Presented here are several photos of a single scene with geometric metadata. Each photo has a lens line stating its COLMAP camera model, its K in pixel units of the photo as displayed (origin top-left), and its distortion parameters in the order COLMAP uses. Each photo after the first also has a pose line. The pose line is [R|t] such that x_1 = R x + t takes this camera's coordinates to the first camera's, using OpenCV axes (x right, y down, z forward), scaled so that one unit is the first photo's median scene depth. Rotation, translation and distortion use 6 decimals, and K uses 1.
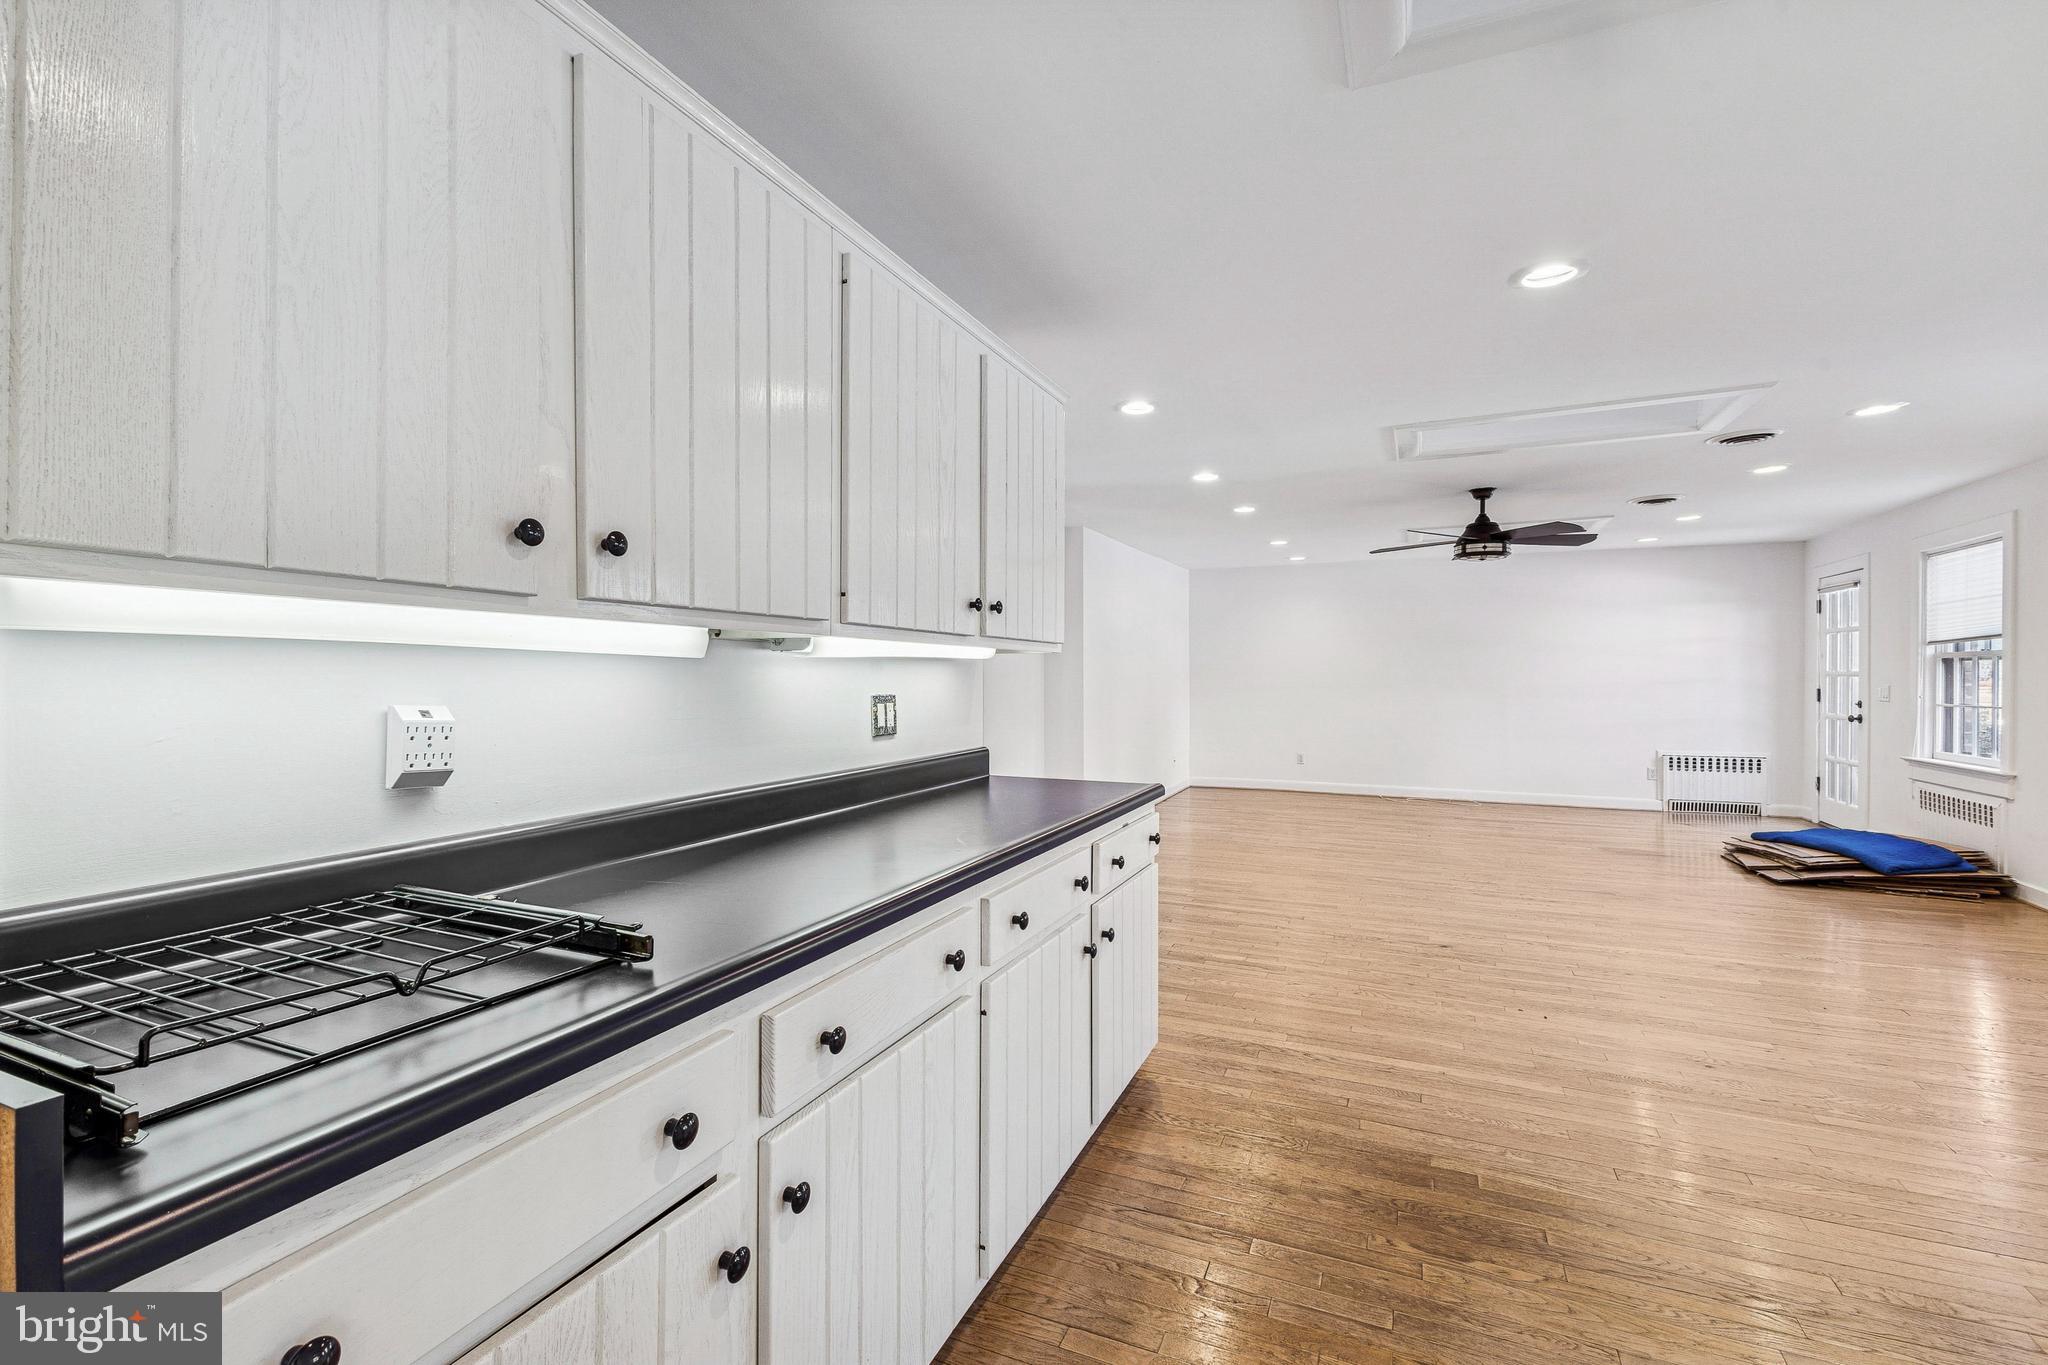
lens RADIAL K [[890.6, 0, 1024.0], [0, 890.6, 682.5], [0, 0, 1]] dist [0.018604, -0.006379]
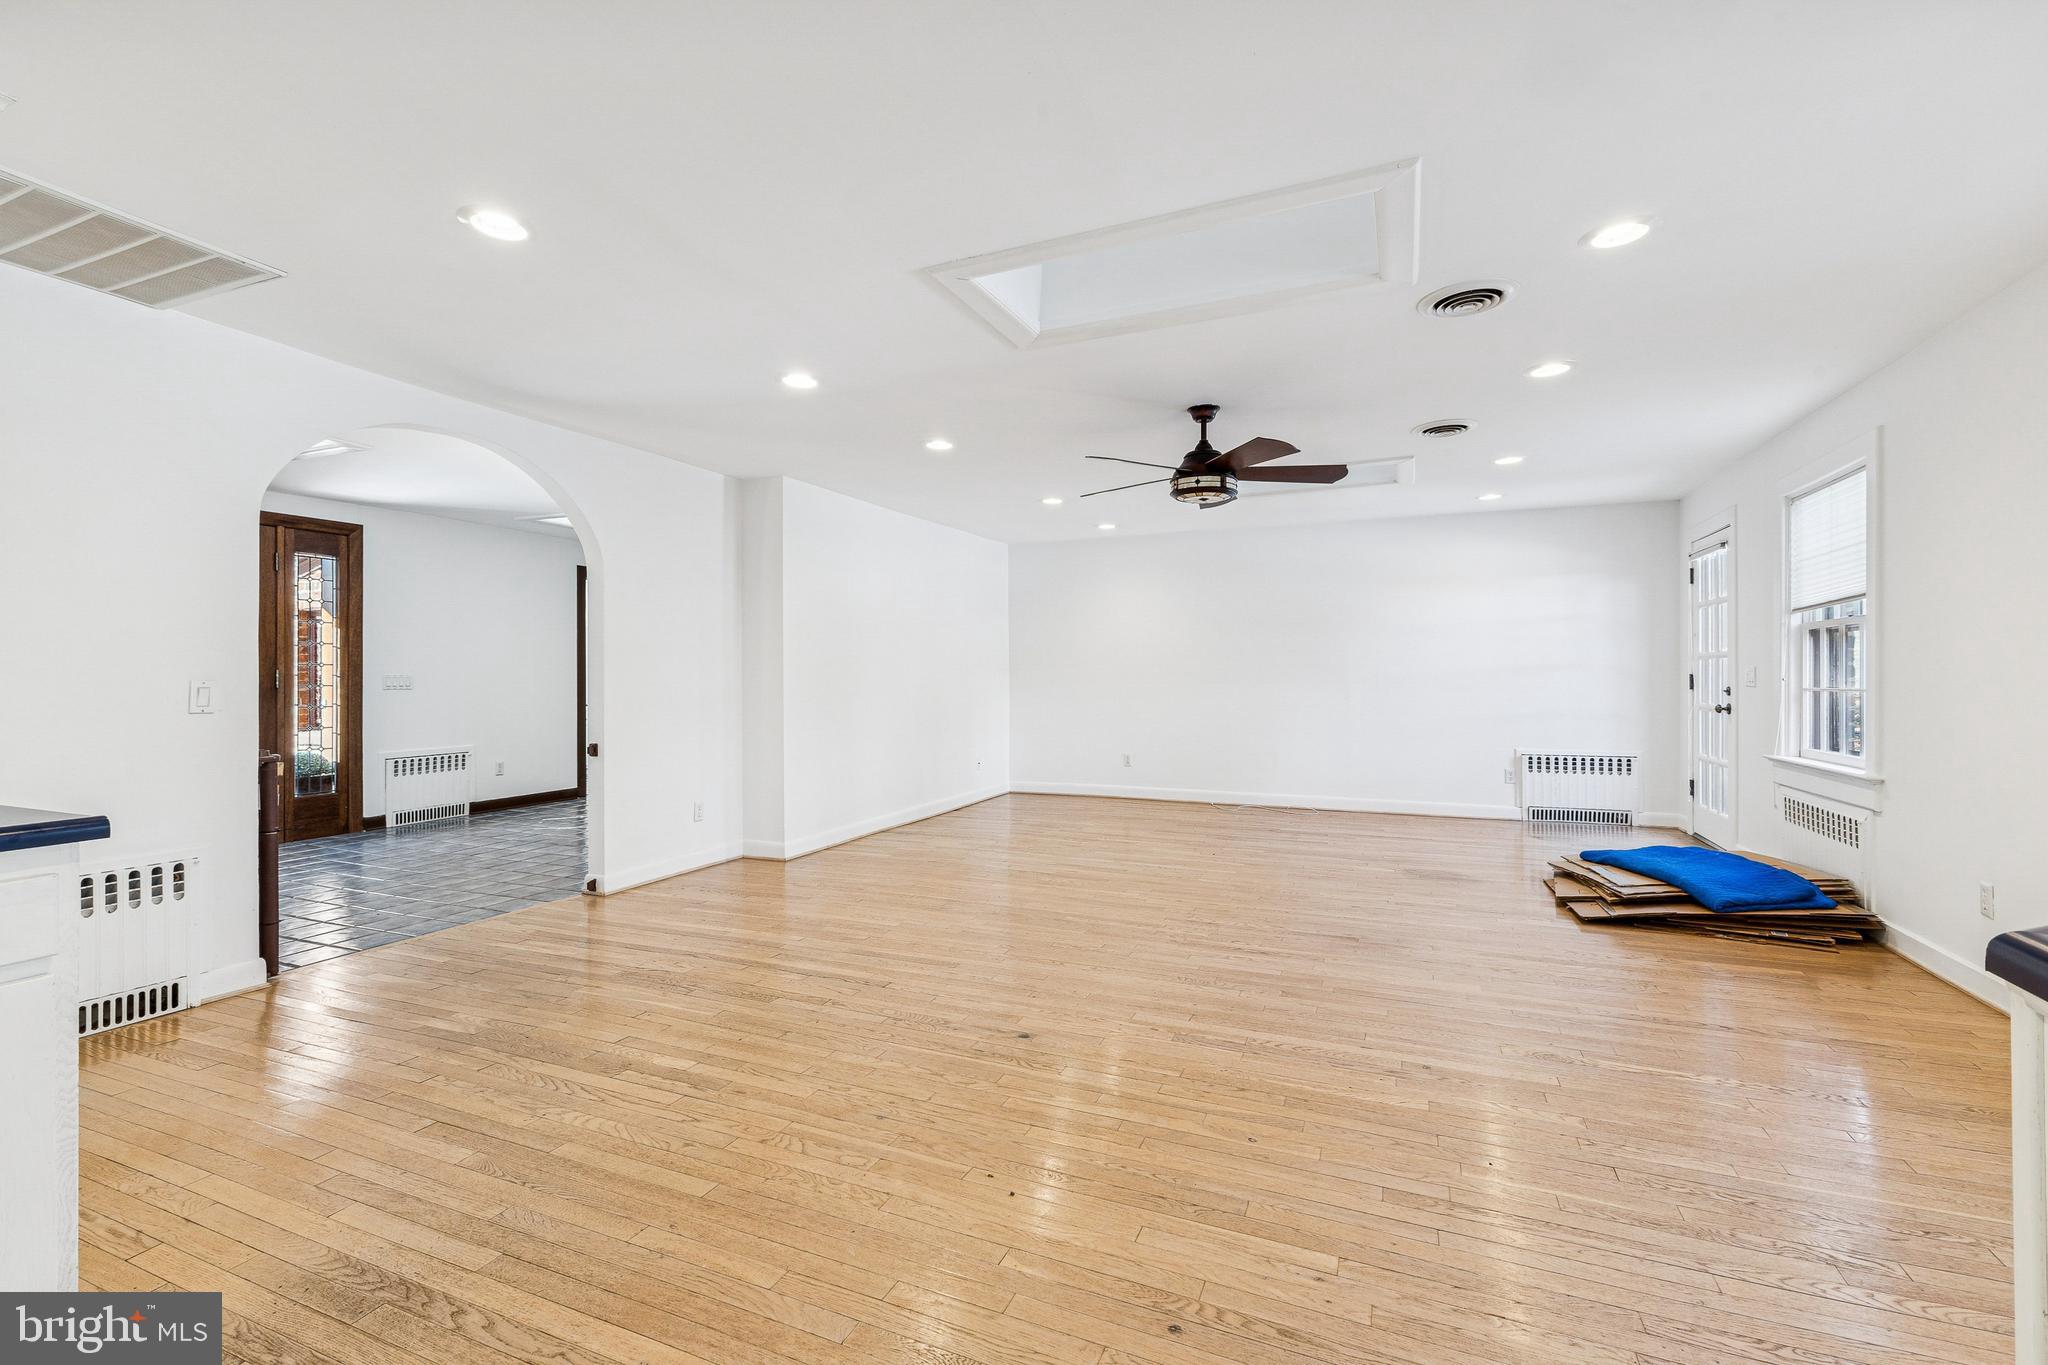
lens RADIAL K [[888.4, 0, 1023.9], [0, 888.4, 679.0], [0, 0, 1]] dist [0.013452, -0.000264]
pose [[0.999937, -0.002848, 0.010821, 0.338753], [0.002909, 0.999980, -0.005621, 0.019298], [-0.010805, 0.005653, 0.999926, 0.233920]]
